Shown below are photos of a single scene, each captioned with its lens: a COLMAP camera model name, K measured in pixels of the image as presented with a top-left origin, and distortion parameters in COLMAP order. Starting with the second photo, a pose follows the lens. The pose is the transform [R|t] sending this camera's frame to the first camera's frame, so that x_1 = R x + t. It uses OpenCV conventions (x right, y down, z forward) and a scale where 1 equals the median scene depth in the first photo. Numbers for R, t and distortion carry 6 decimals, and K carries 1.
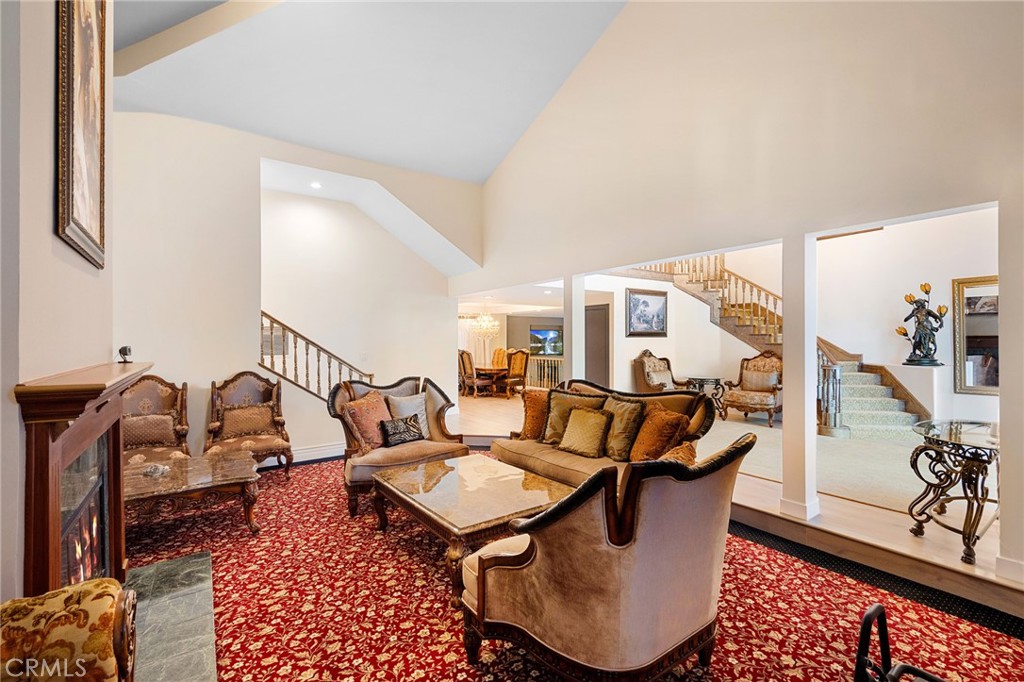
lens RADIAL K [[432.2, 0, 523.1], [0, 432.2, 345.3], [0, 0, 1]] dist [-0.002959, 0.000512]
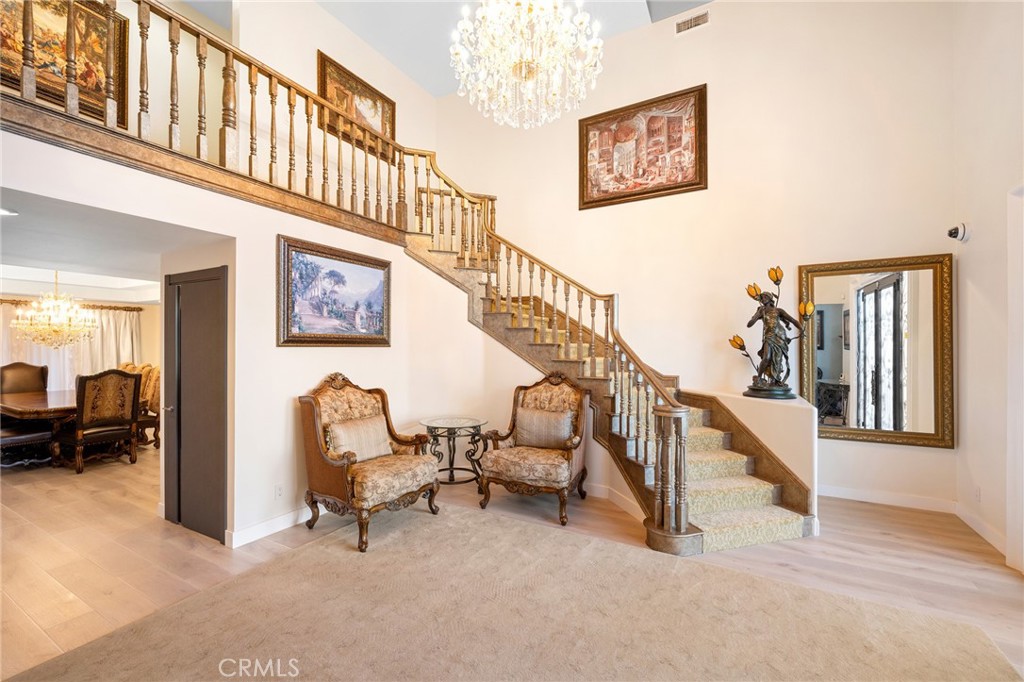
lens RADIAL K [[432.2, 0, 519.7], [0, 432.2, 344.8], [0, 0, 1]] dist [-0.002959, 0.000512]
pose [[0.895801, 0.011754, 0.444299, 0.266535], [-0.004226, 0.999830, -0.017929, -0.014542], [-0.444434, 0.014183, 0.895699, 0.503553]]
